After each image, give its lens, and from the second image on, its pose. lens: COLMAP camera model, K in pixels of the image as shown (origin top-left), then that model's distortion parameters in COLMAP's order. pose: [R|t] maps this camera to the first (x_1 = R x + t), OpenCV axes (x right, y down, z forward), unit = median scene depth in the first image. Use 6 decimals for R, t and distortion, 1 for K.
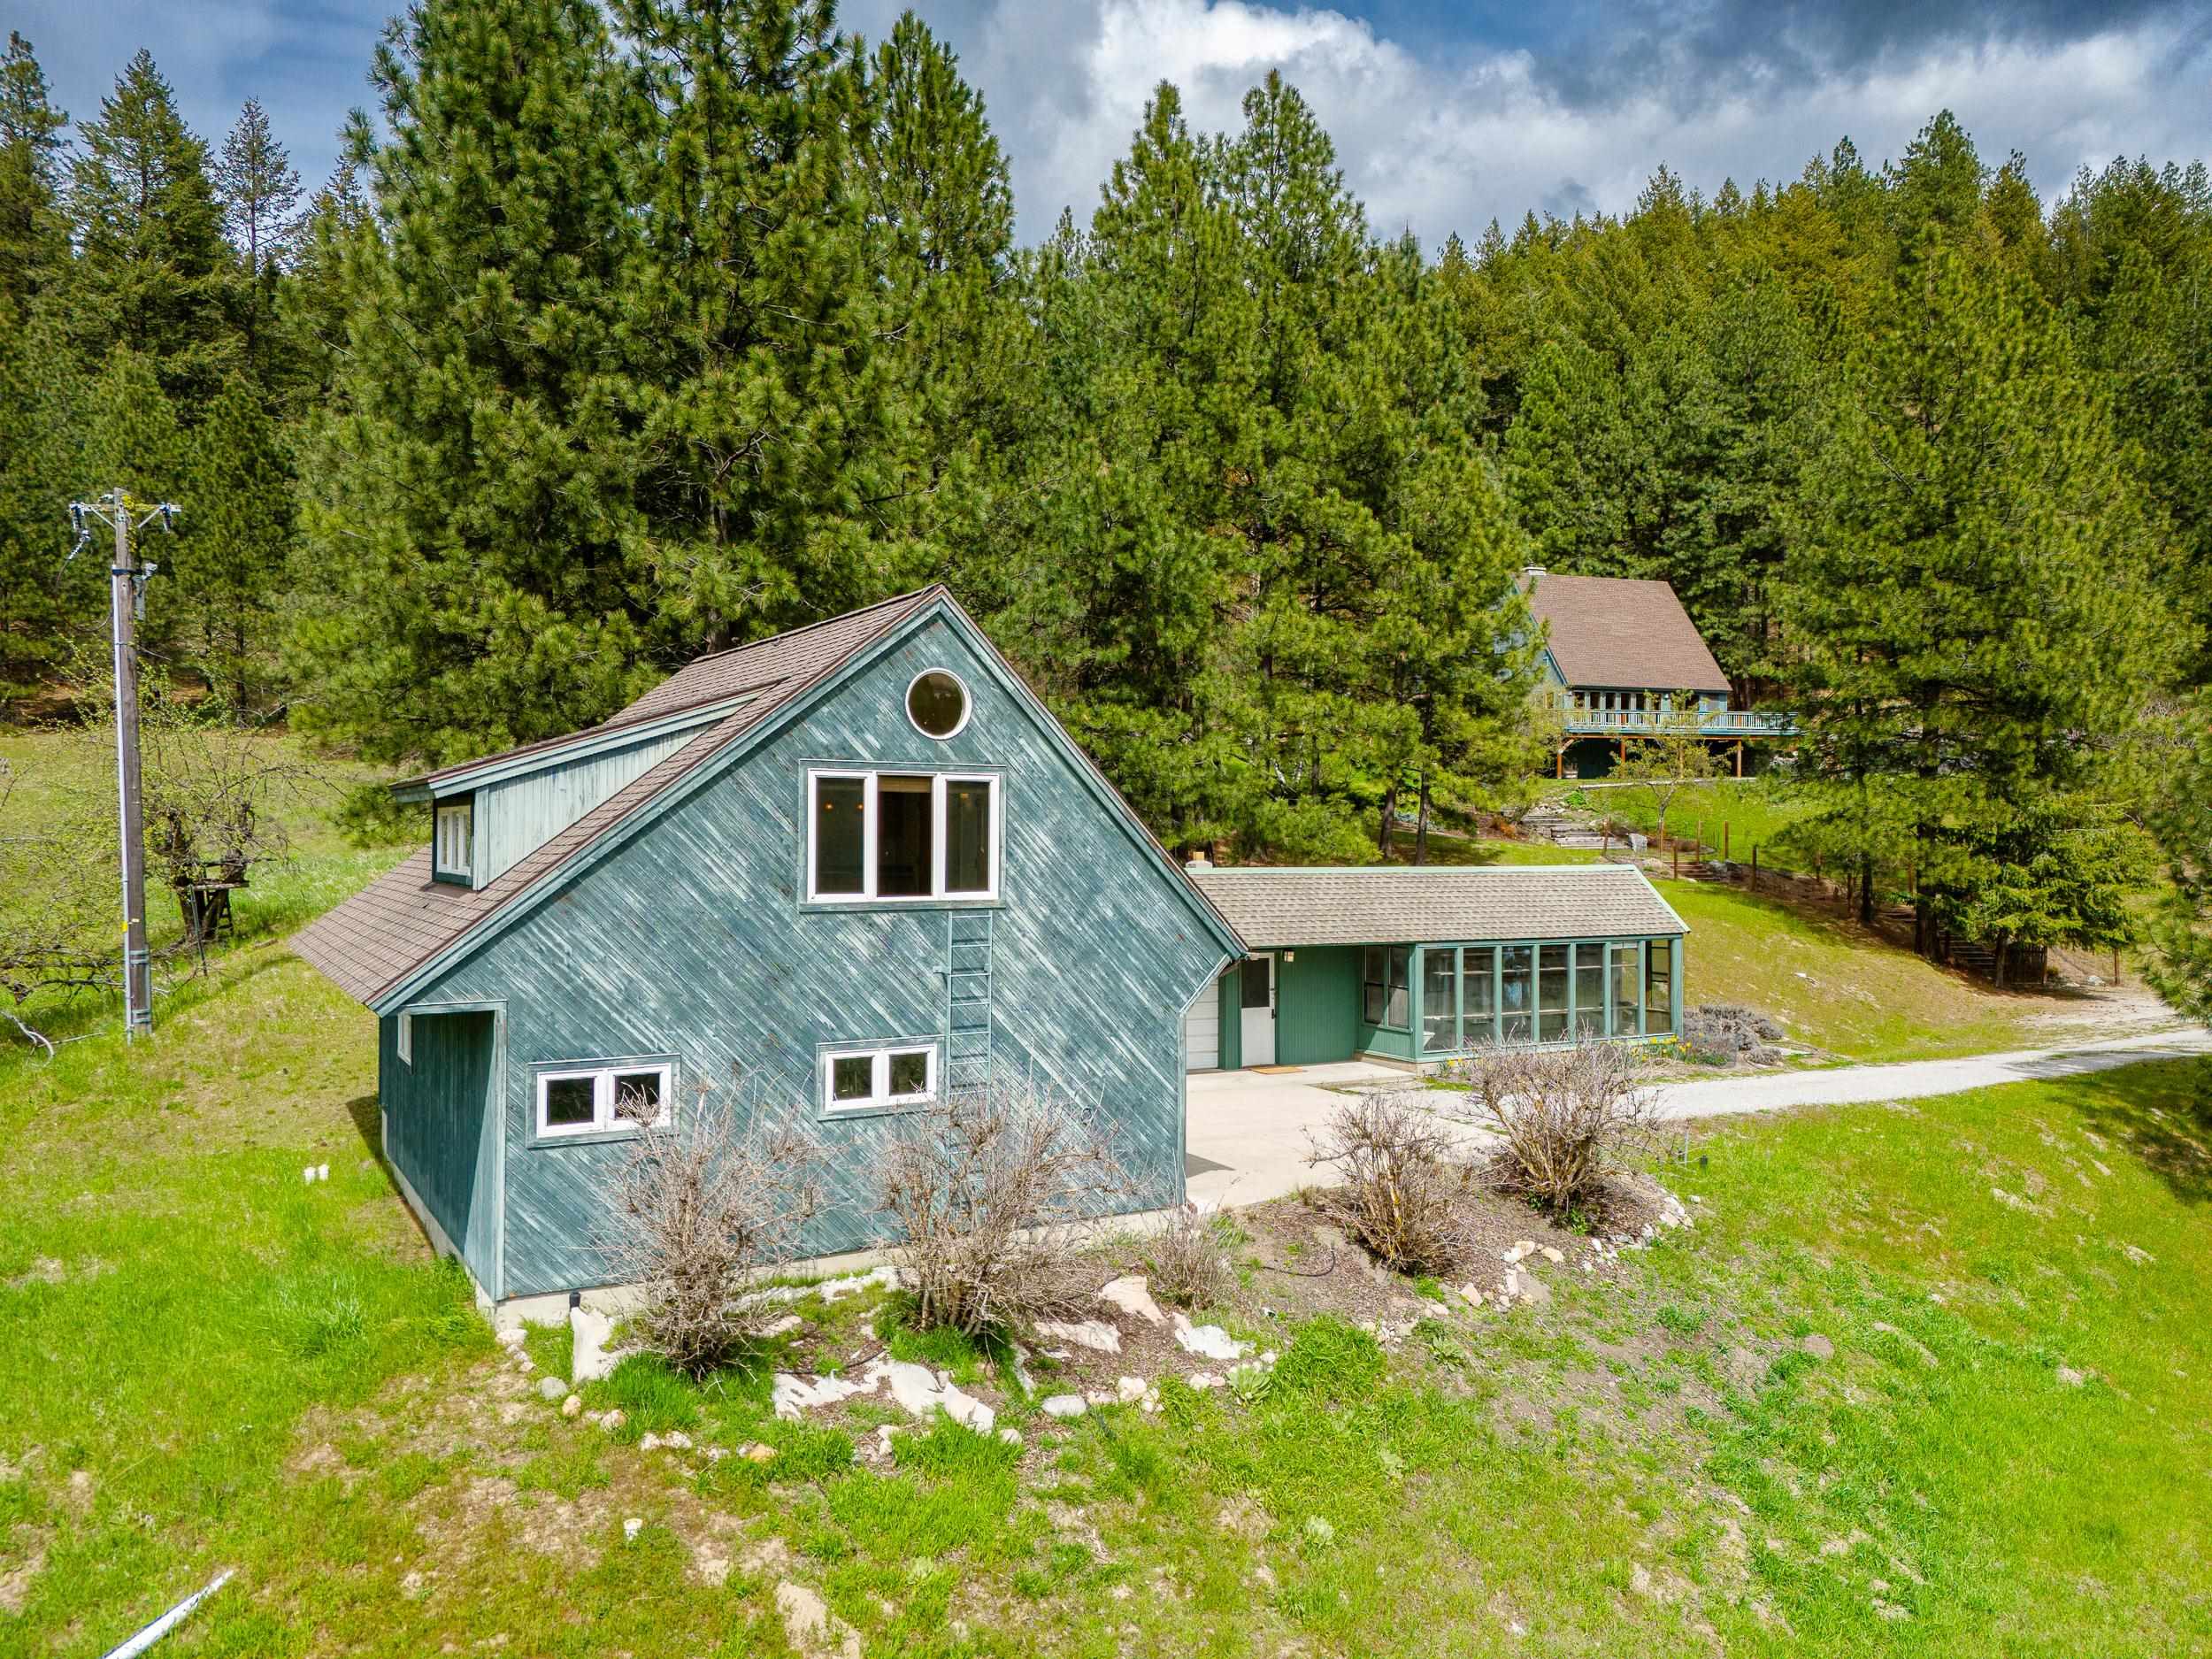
lens RADIAL K [[1588.6, 0, 1087.4], [0, 1588.6, 818.1], [0, 0, 1]] dist [0.142487, -0.166288]
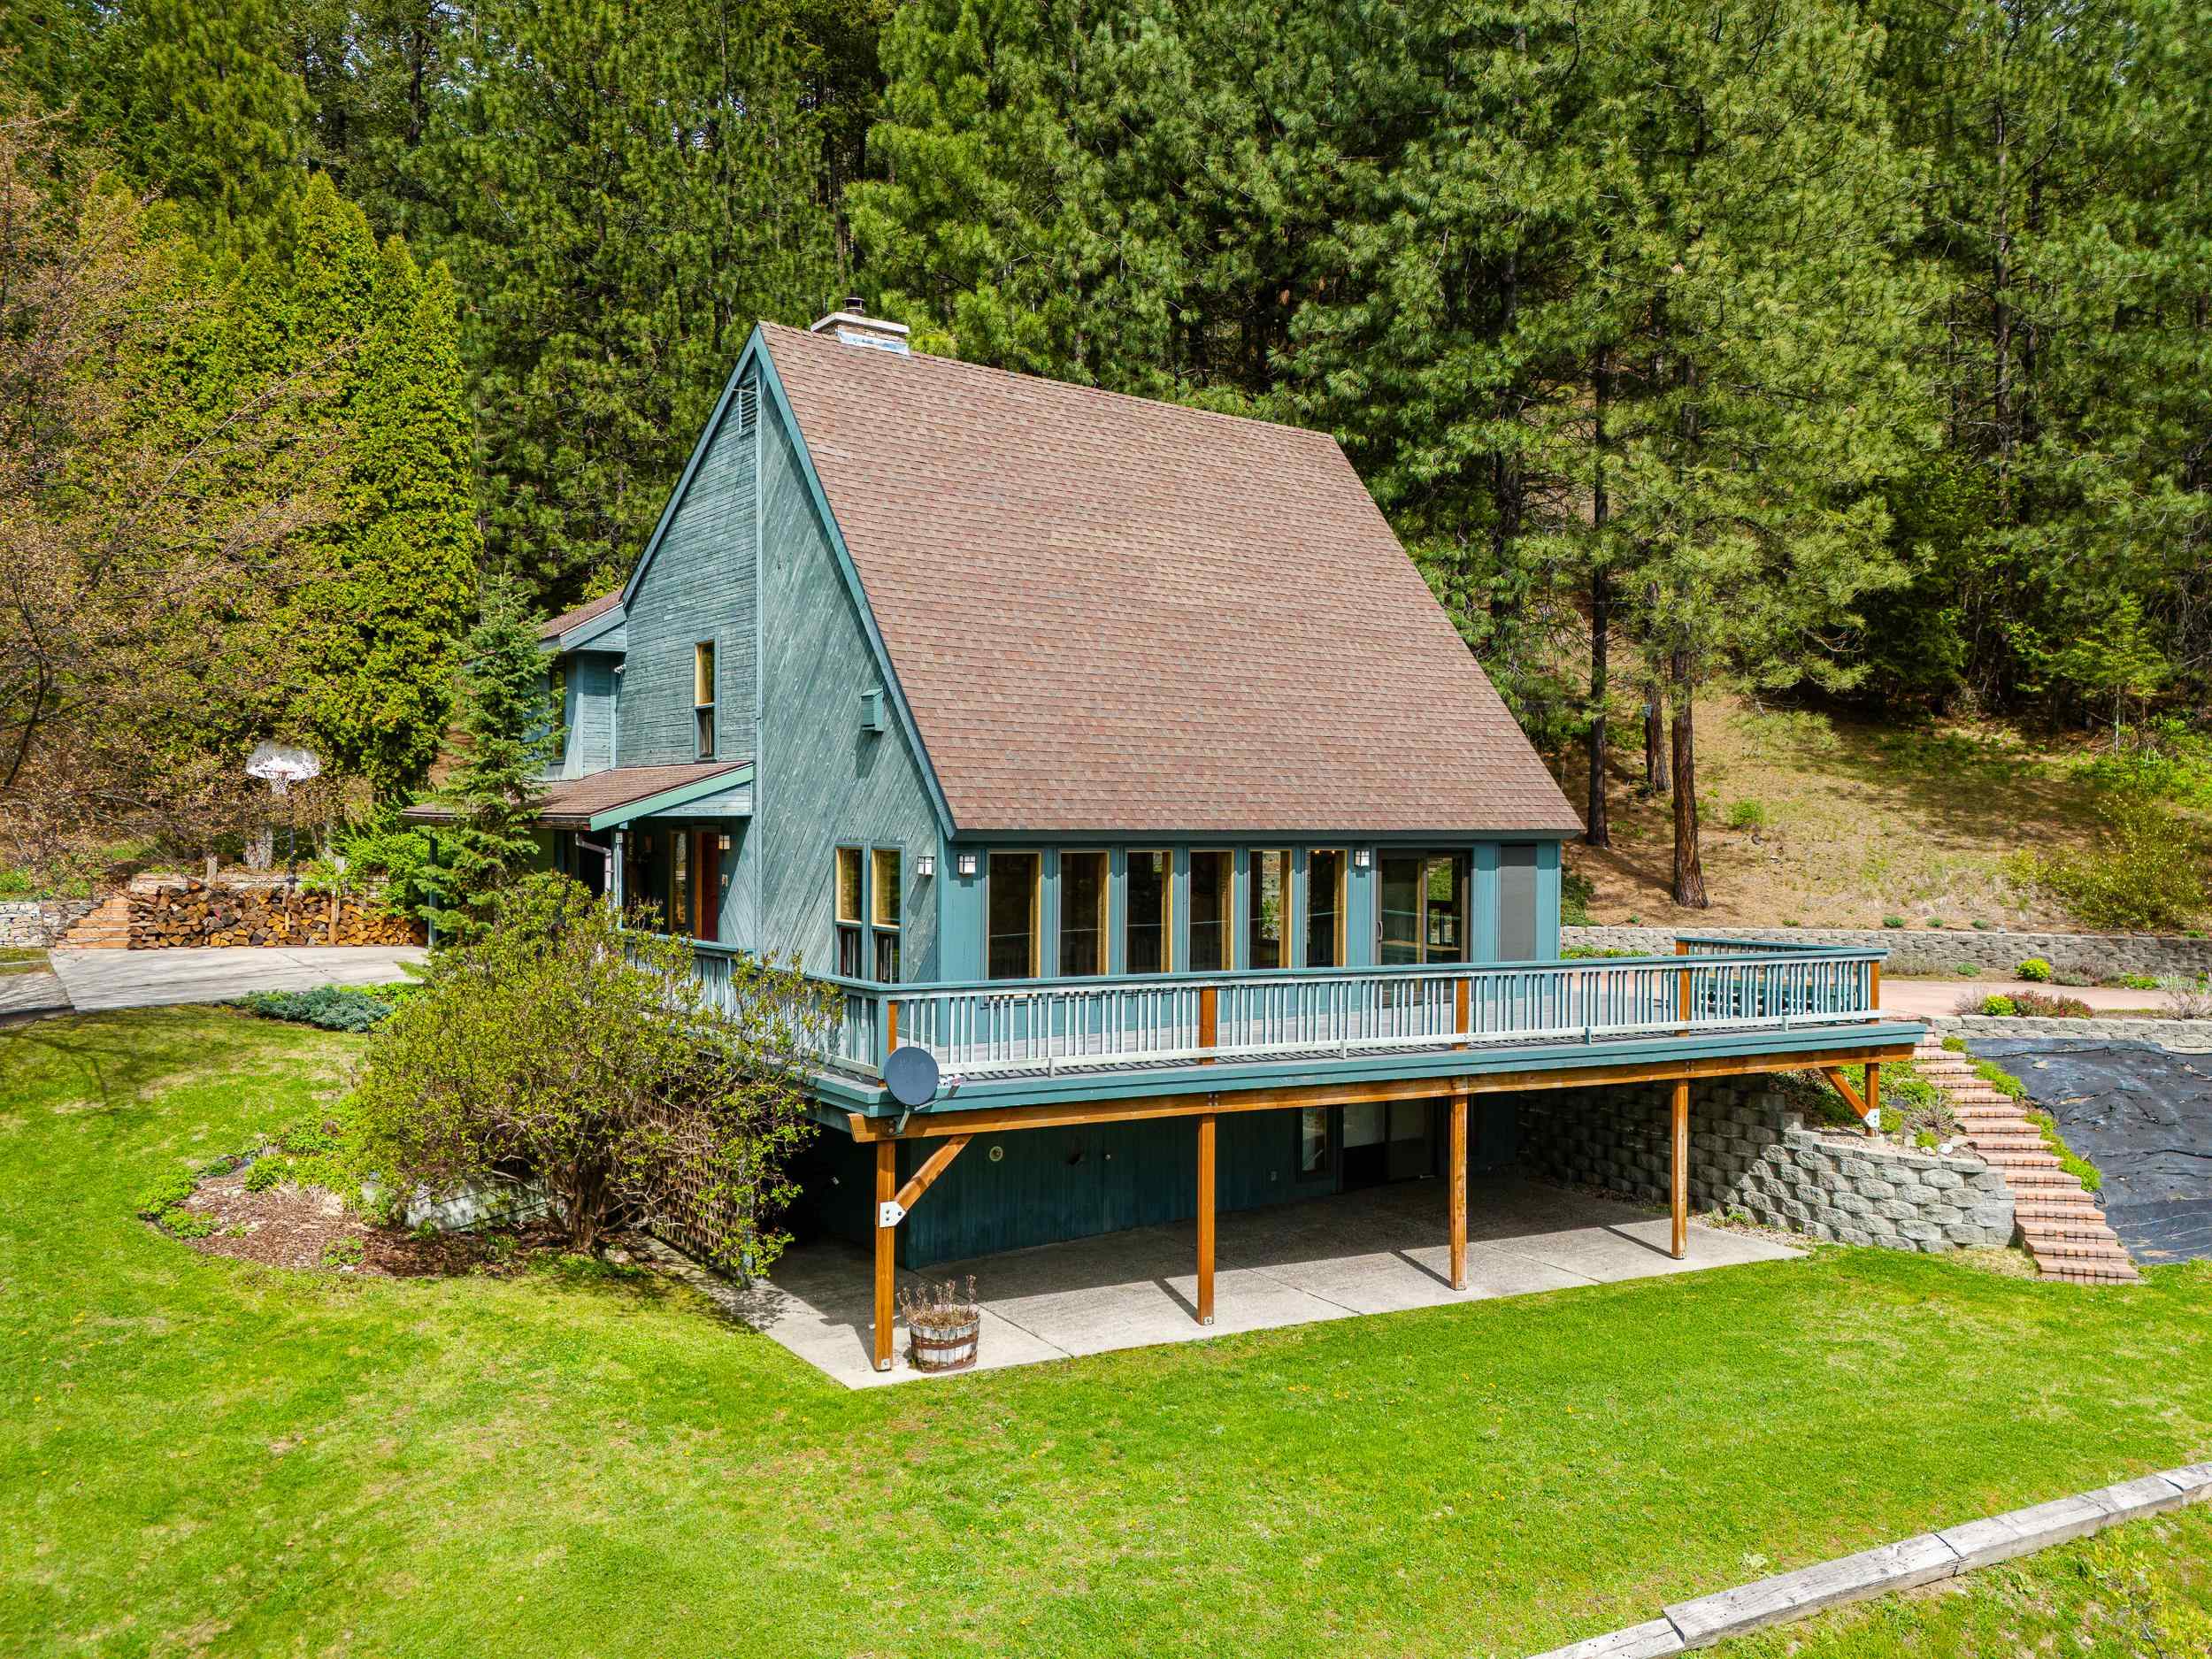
lens RADIAL K [[1588.6, 0, 1087.4], [0, 1588.6, 818.1], [0, 0, 1]] dist [0.142487, -0.166288]
pose [[0.958593, 0.004062, 0.284749, 0.693878], [-0.005187, 0.999981, 0.003197, -0.227714], [-0.284731, -0.004541, 0.958597, 2.171634]]
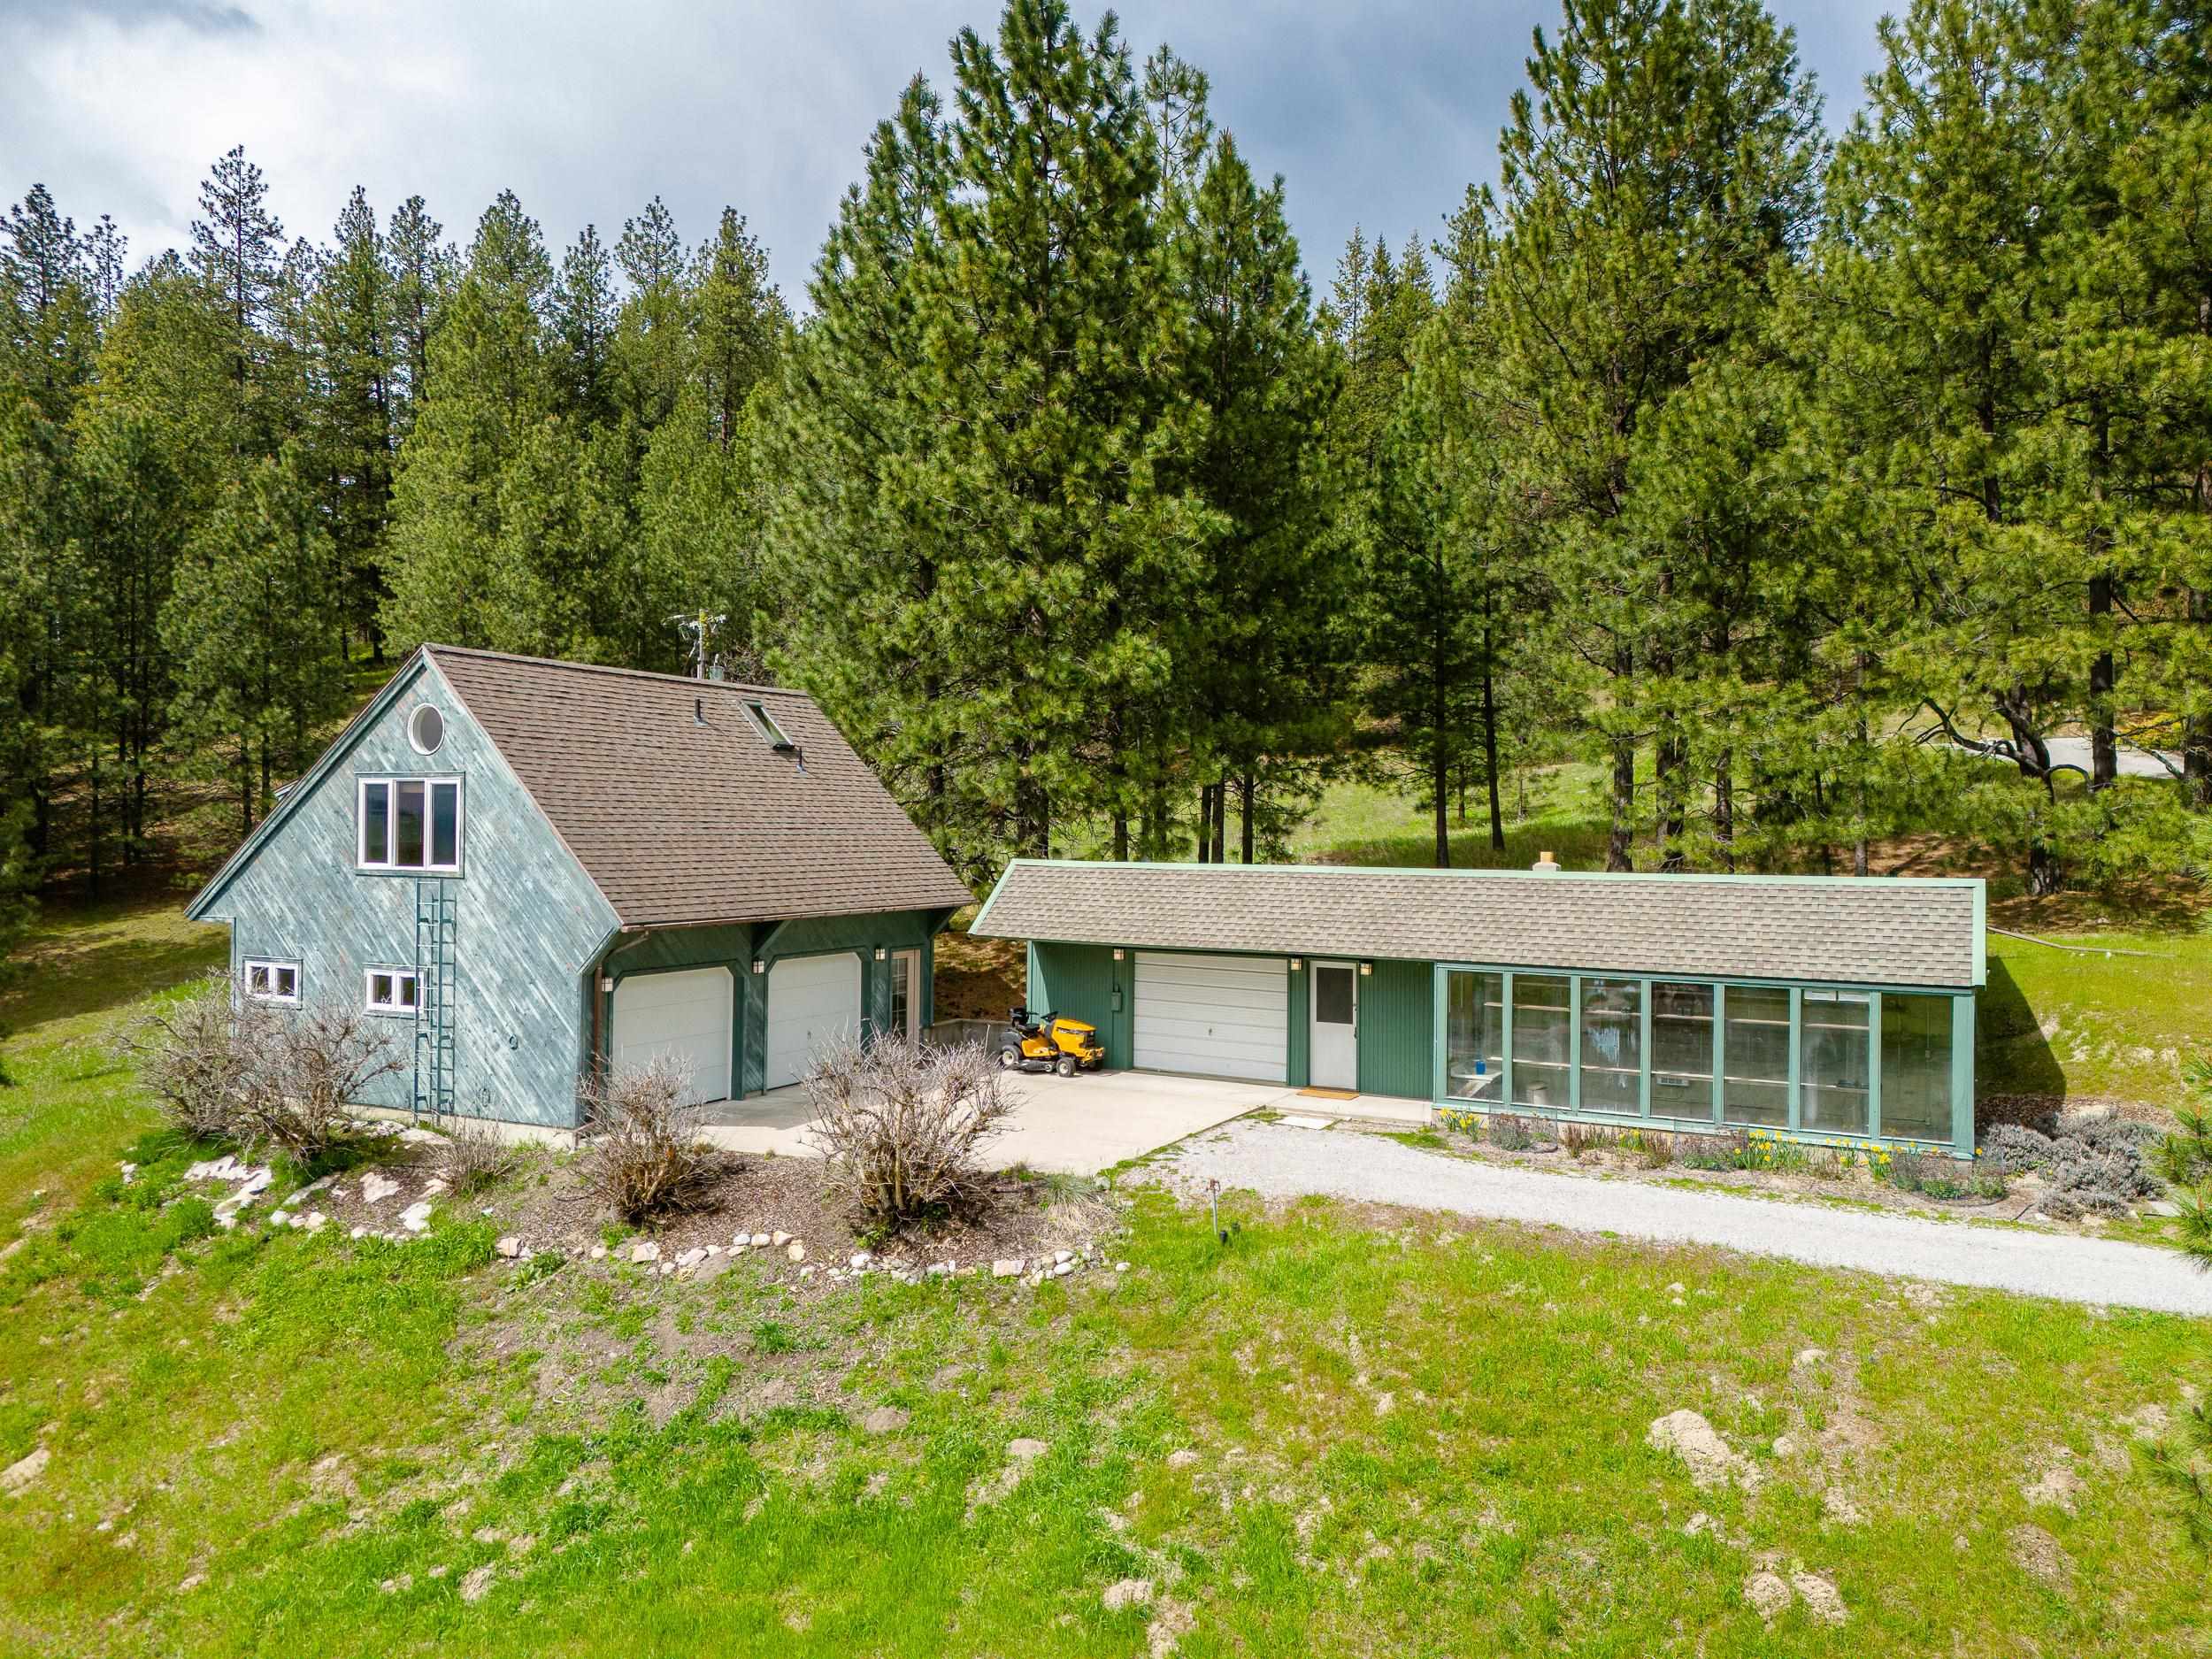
lens RADIAL K [[1555.6, 0, 1106.0], [0, 1555.6, 829.5], [0, 0, 1]] dist [0.122192, -0.145132]
pose [[0.544208, -0.000640, -0.838950, 0.769357], [0.002039, 0.999998, 0.000560, 0.009213], [0.838948, -0.002016, 0.544208, 0.412571]]
